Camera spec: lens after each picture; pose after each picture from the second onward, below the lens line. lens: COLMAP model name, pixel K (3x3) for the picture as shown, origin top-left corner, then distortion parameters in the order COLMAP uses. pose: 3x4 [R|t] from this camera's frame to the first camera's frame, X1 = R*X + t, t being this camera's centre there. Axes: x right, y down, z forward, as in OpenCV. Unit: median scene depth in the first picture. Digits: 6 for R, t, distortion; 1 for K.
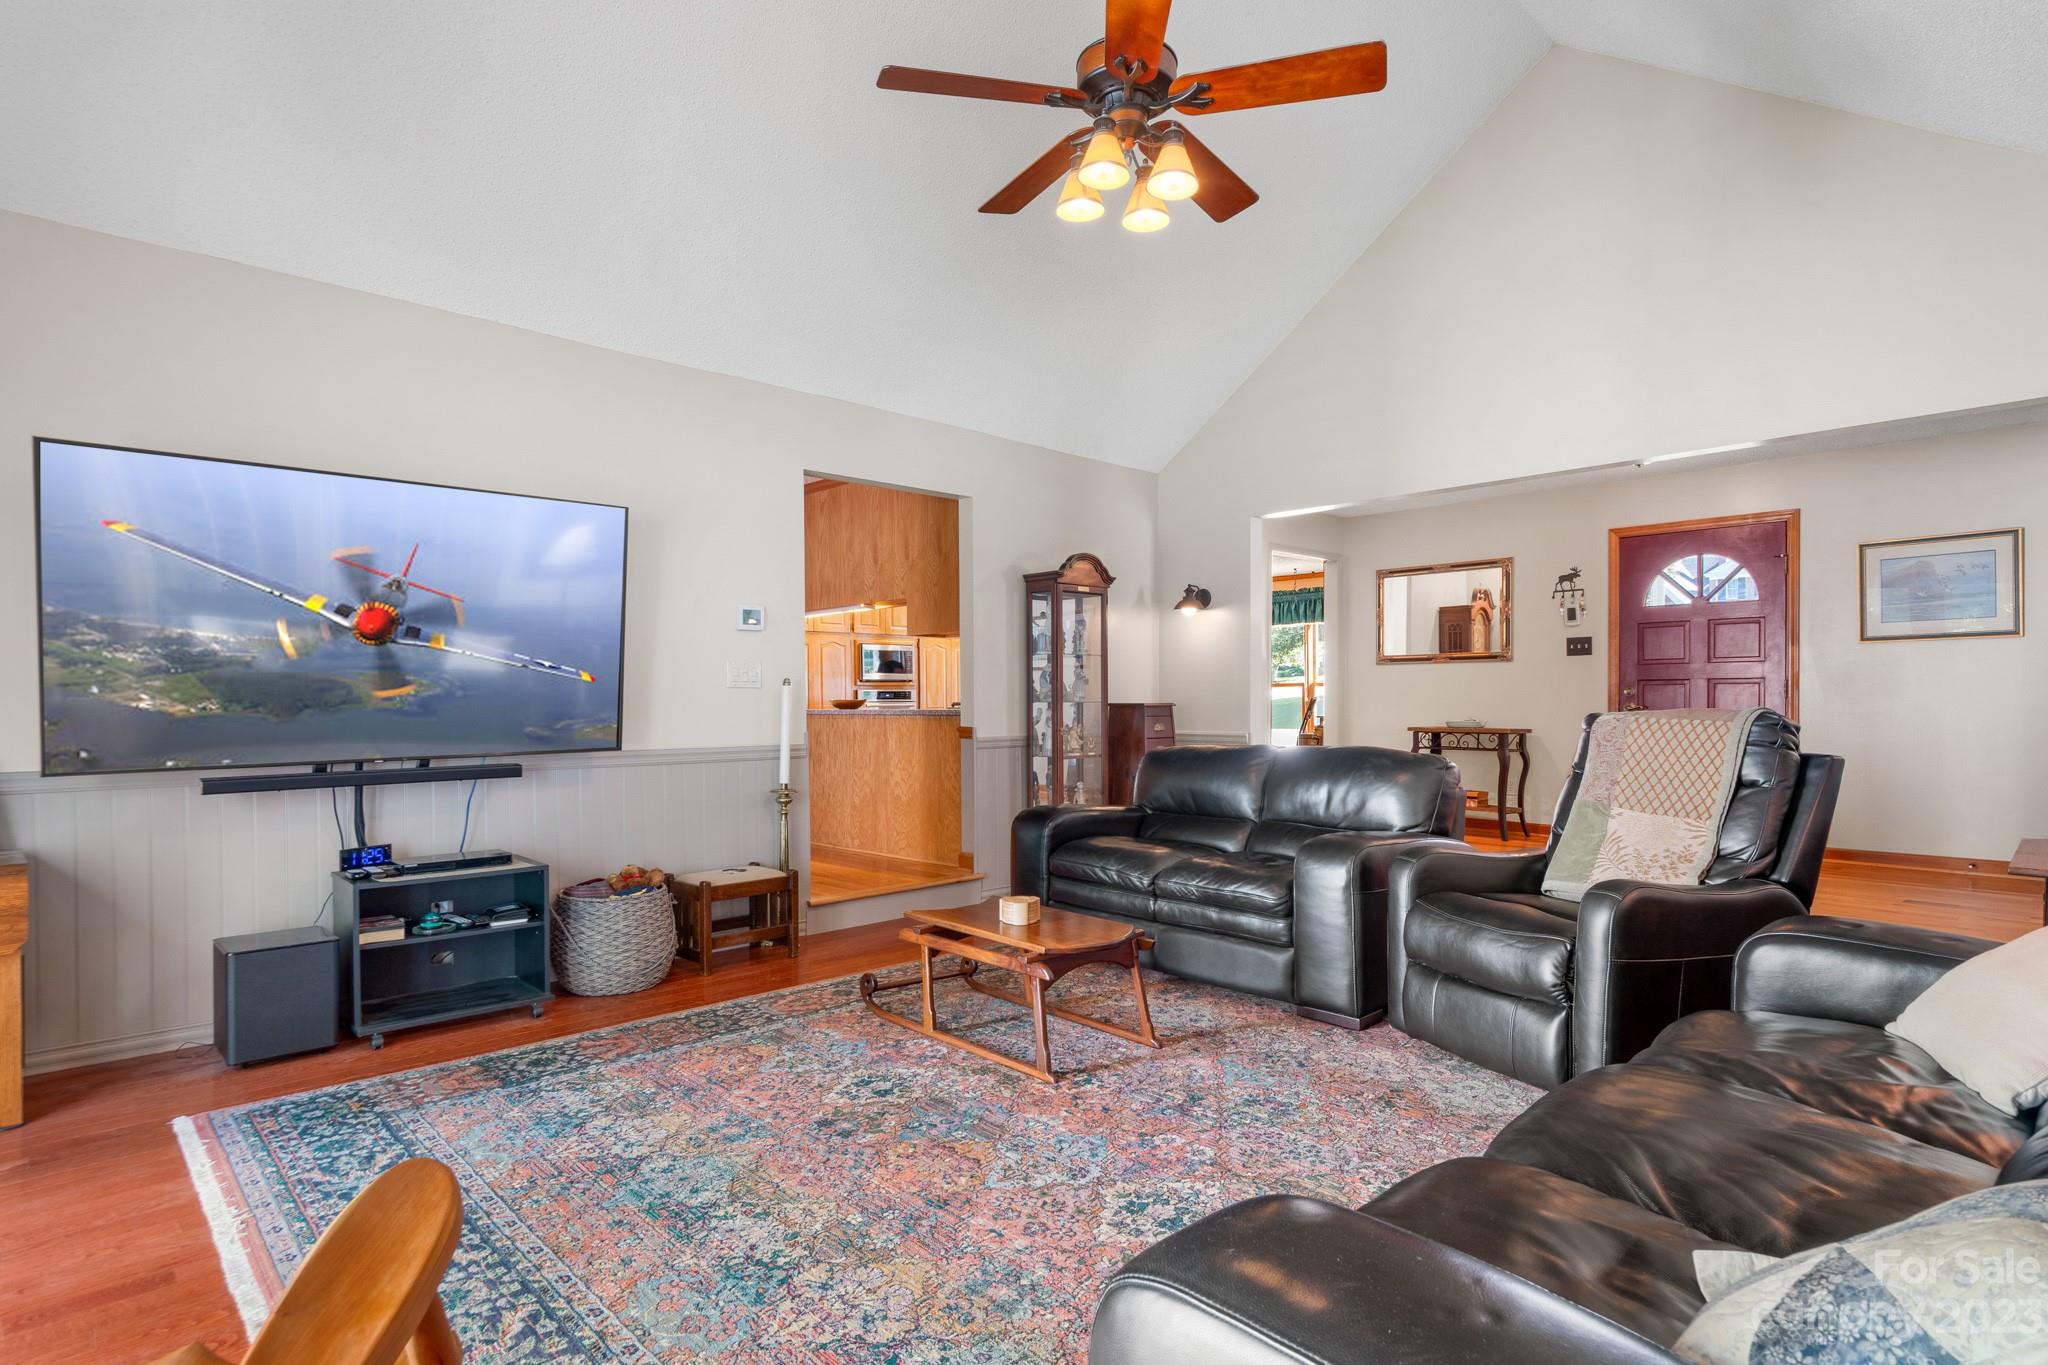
lens RADIAL K [[1053.7, 0, 1039.7], [0, 1053.7, 702.9], [0, 0, 1]] dist [0.006030, -0.000366]
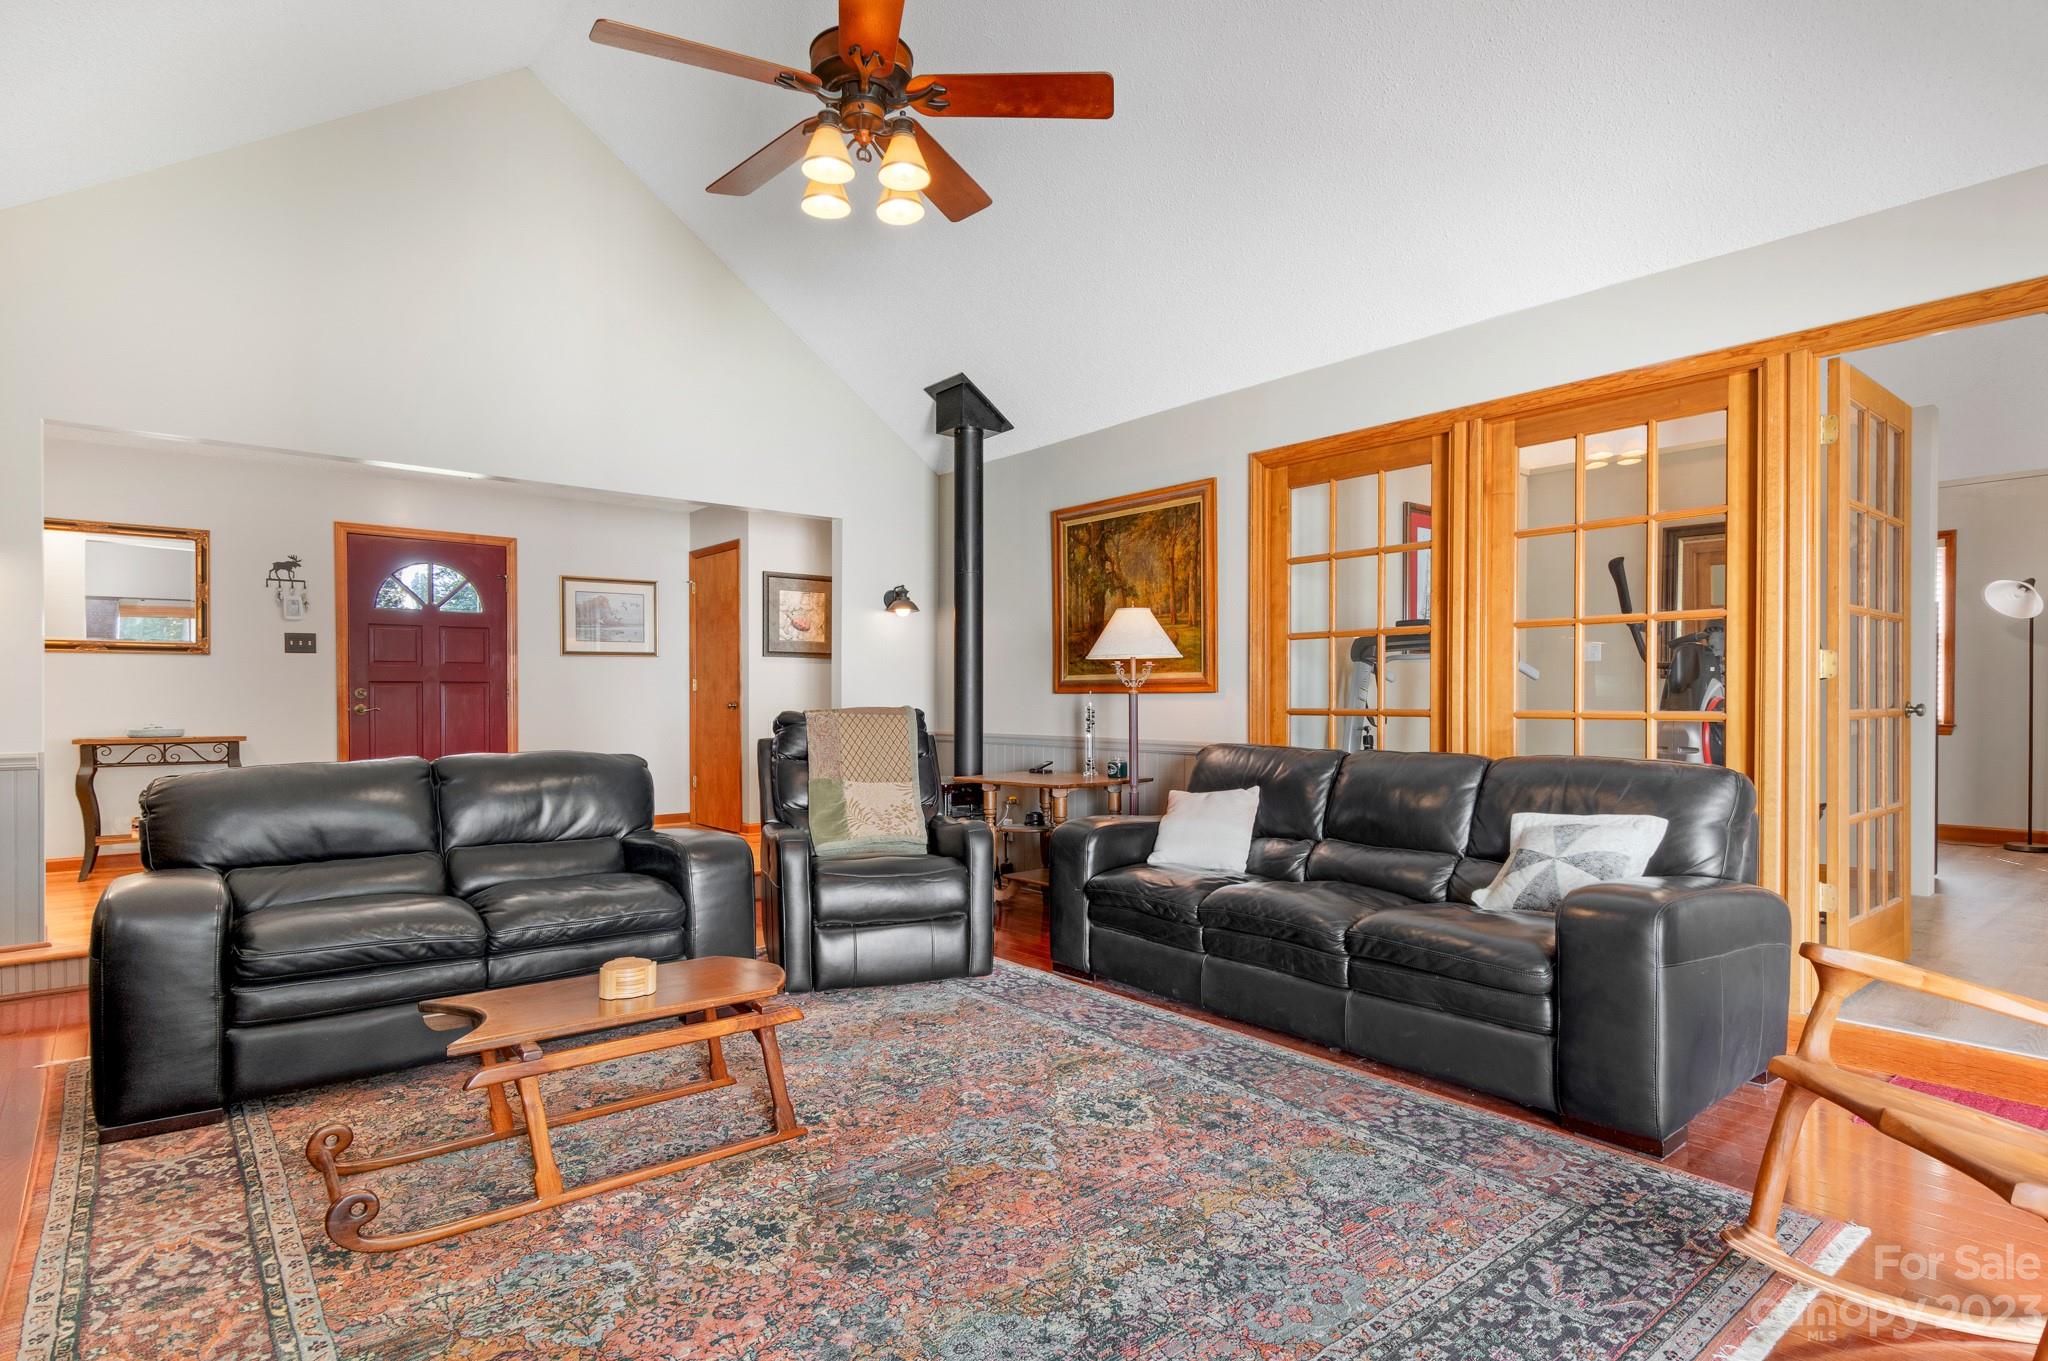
lens RADIAL K [[1053.7, 0, 1039.7], [0, 1053.7, 700.9], [0, 0, 1]] dist [0.006030, -0.000366]
pose [[0.070965, 0.001757, 0.997477, -0.812874], [0.006194, 0.999978, -0.002202, 0.003734], [-0.997460, 0.006334, 0.070952, 0.709584]]
